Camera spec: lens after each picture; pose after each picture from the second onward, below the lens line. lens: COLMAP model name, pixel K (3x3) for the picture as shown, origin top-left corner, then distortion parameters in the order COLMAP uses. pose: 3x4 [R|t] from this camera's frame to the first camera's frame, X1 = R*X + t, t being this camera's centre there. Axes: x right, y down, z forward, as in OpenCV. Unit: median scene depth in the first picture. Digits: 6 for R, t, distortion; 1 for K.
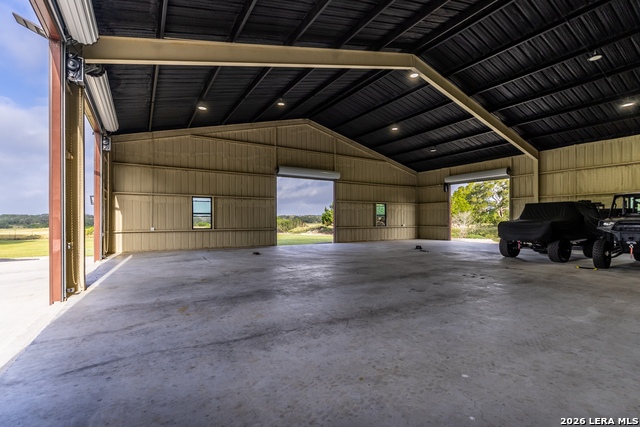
lens RADIAL K [[287.1, 0, 321.9], [0, 287.1, 216.6], [0, 0, 1]] dist [0.000378, 0.000357]
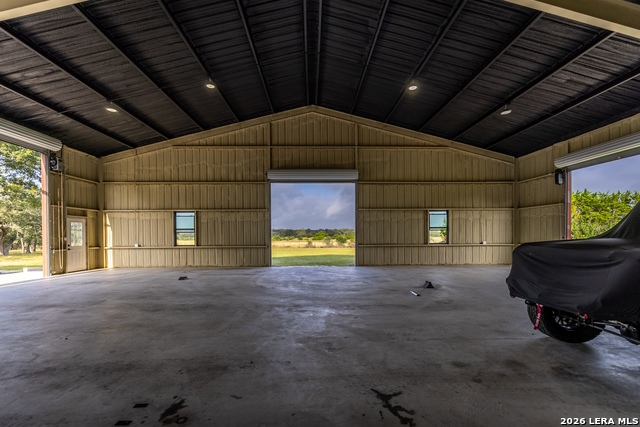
lens RADIAL K [[290.9, 0, 319.4], [0, 290.9, 237.3], [0, 0, 1]] dist [0.000955, 0.000329]
pose [[0.875645, -0.000603, -0.482956, 0.370808], [0.010884, 0.999770, 0.018487, 0.002235], [0.482833, -0.021444, 0.875450, 0.338037]]
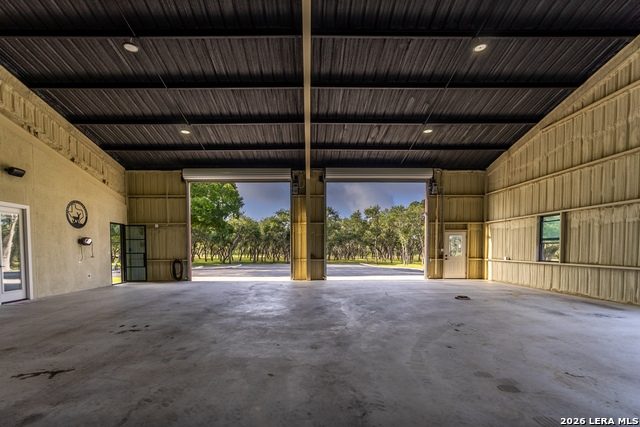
lens RADIAL K [[301.7, 0, 319.1], [0, 301.7, 259.7], [0, 0, 1]] dist [-0.000755, -0.000371]
pose [[-0.488107, 0.036075, -0.872038, 0.420125], [0.013261, 0.999337, 0.033918, 0.006087], [0.872683, 0.004992, -0.488262, 0.766955]]
